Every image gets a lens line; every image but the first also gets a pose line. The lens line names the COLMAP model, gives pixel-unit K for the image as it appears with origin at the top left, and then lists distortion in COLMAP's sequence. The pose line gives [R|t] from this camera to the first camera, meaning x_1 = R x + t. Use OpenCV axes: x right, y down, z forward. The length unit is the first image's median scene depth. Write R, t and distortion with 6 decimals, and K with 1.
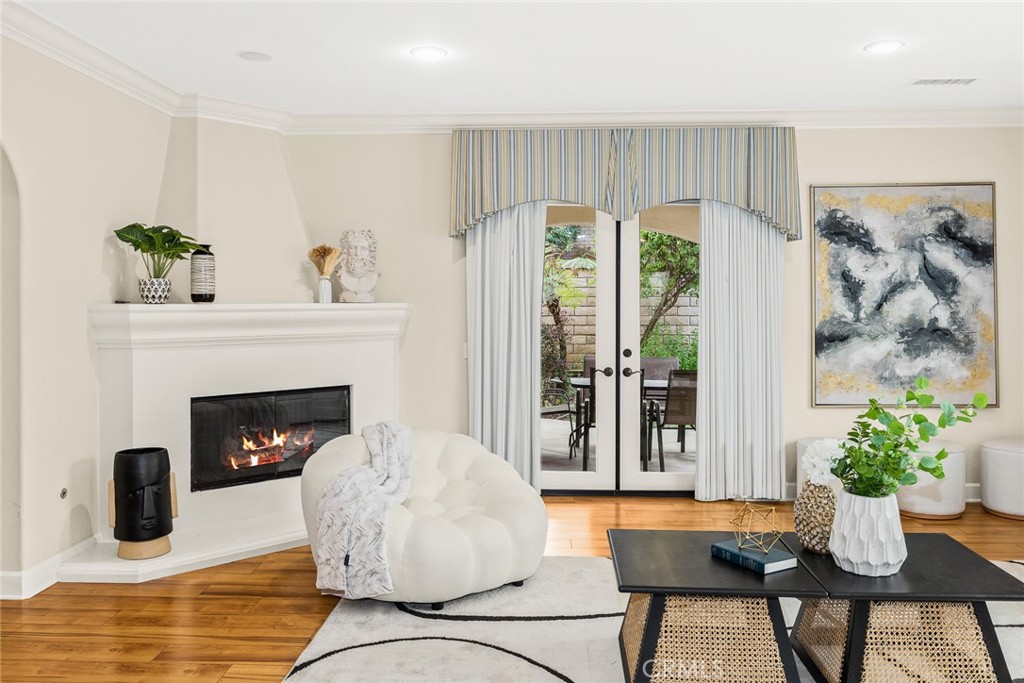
lens RADIAL K [[798.8, 0, 522.2], [0, 798.8, 304.7], [0, 0, 1]] dist [-0.006973, 0.003492]
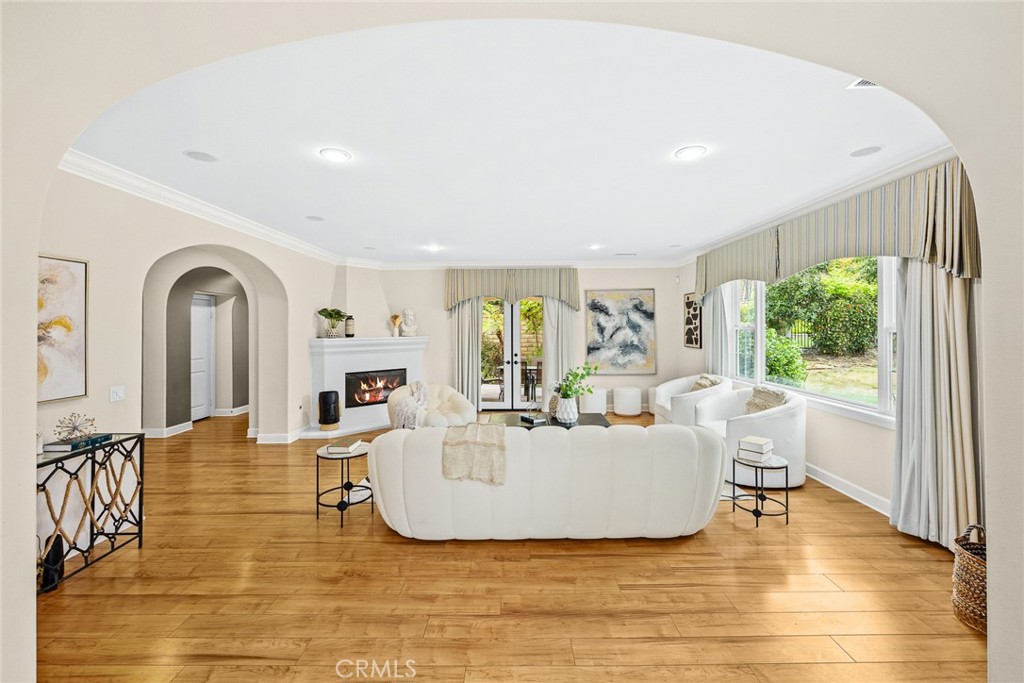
lens RADIAL K [[422.6, 0, 518.0], [0, 422.6, 326.8], [0, 0, 1]] dist [-0.002044, -0.000015]
pose [[0.999318, -0.005402, 0.036524, 0.093817], [0.005740, 0.999942, -0.009165, -0.018233], [-0.036472, 0.009369, 0.999291, -0.366721]]
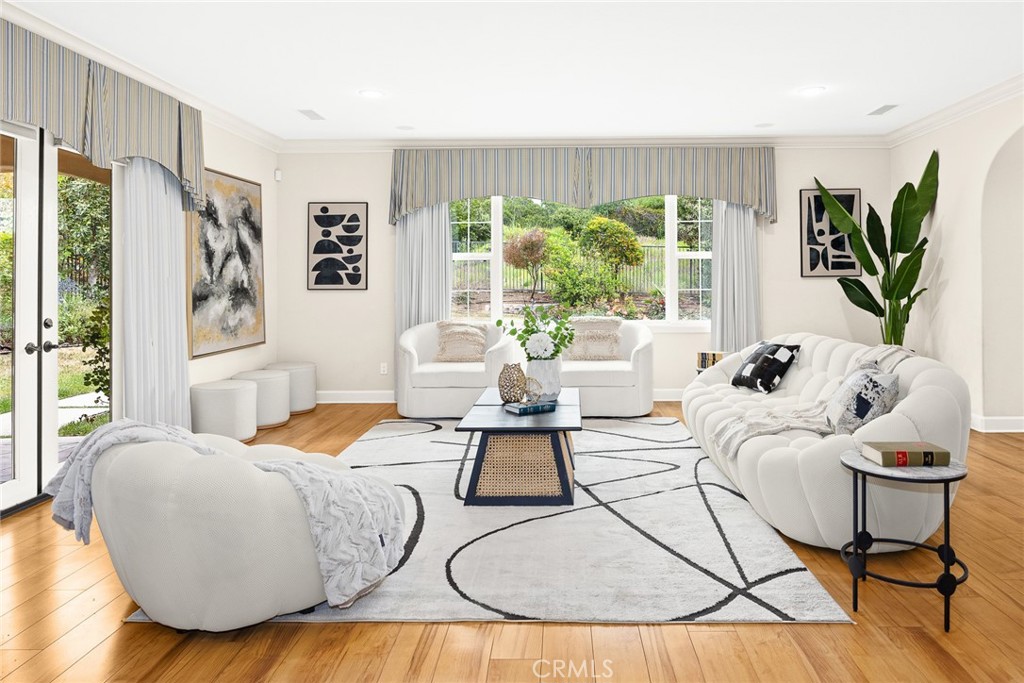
lens RADIAL K [[679.4, 0, 512.2], [0, 679.4, 278.4], [0, 0, 1]] dist [0.063517, 0.001567]
pose [[0.028433, 0.003992, 0.999588, -0.607972], [0.013609, 0.999898, -0.004380, 0.024621], [-0.999503, 0.013728, 0.028376, 0.521520]]
